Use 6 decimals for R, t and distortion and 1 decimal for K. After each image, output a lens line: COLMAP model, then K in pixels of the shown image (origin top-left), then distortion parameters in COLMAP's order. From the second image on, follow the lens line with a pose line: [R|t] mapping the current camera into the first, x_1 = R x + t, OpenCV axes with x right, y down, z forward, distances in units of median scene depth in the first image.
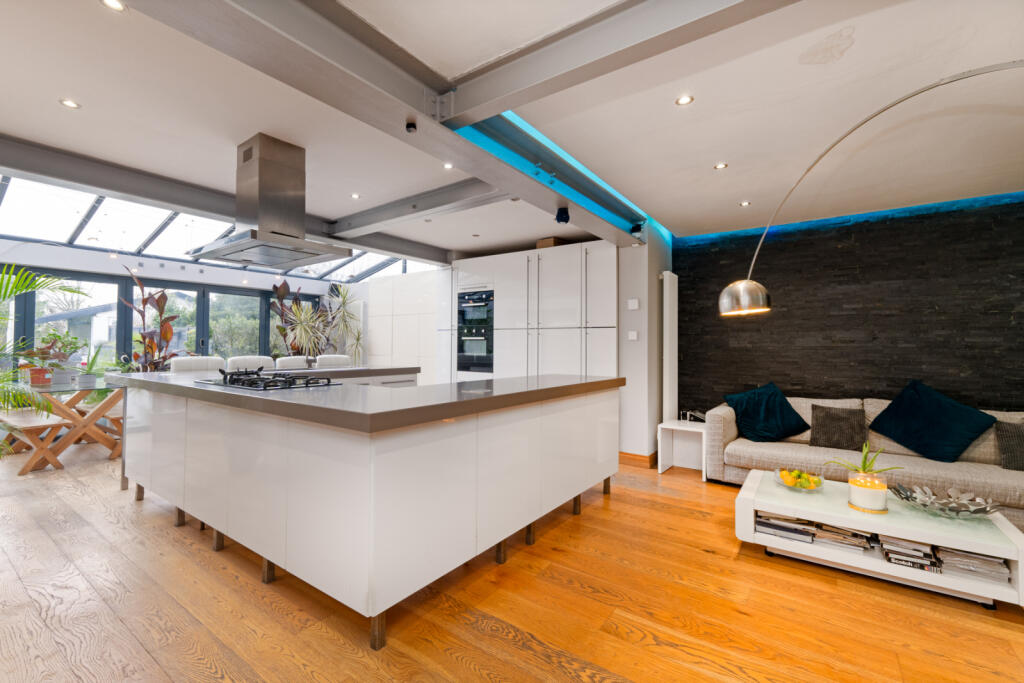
lens RADIAL K [[435.6, 0, 508.5], [0, 435.6, 339.2], [0, 0, 1]] dist [0.019031, 0.000263]
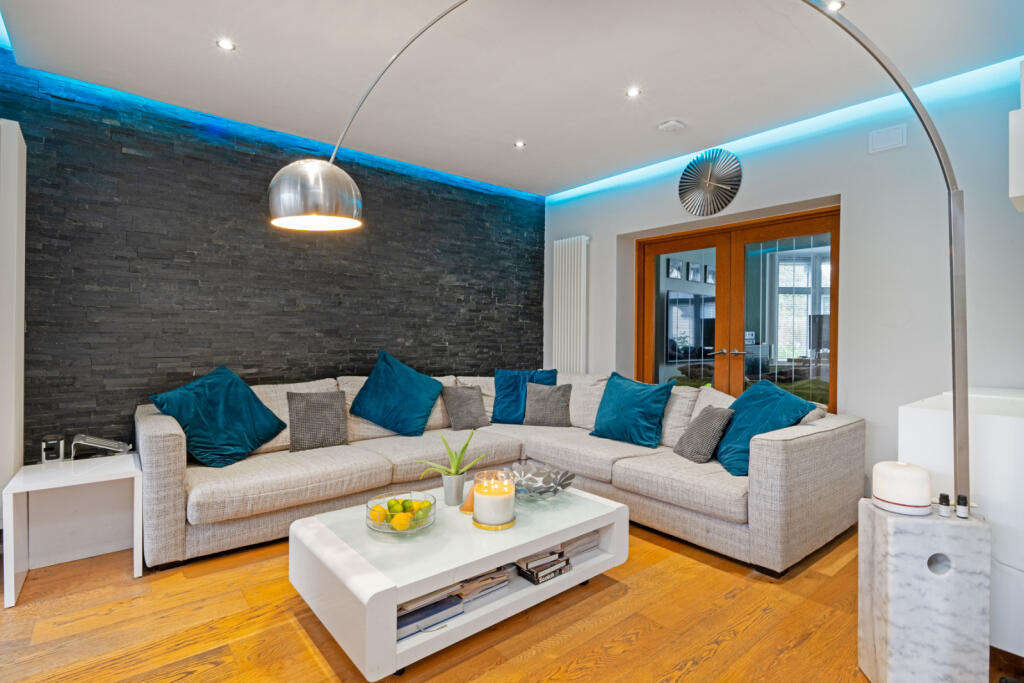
lens RADIAL K [[488.6, 0, 513.8], [0, 488.6, 338.2], [0, 0, 1]] dist [-0.003308, 0.000393]
pose [[0.255008, -0.007514, 0.966910, 0.033693], [-0.023649, 0.999622, 0.014006, 0.044345], [-0.966650, -0.026438, 0.254734, 0.472080]]
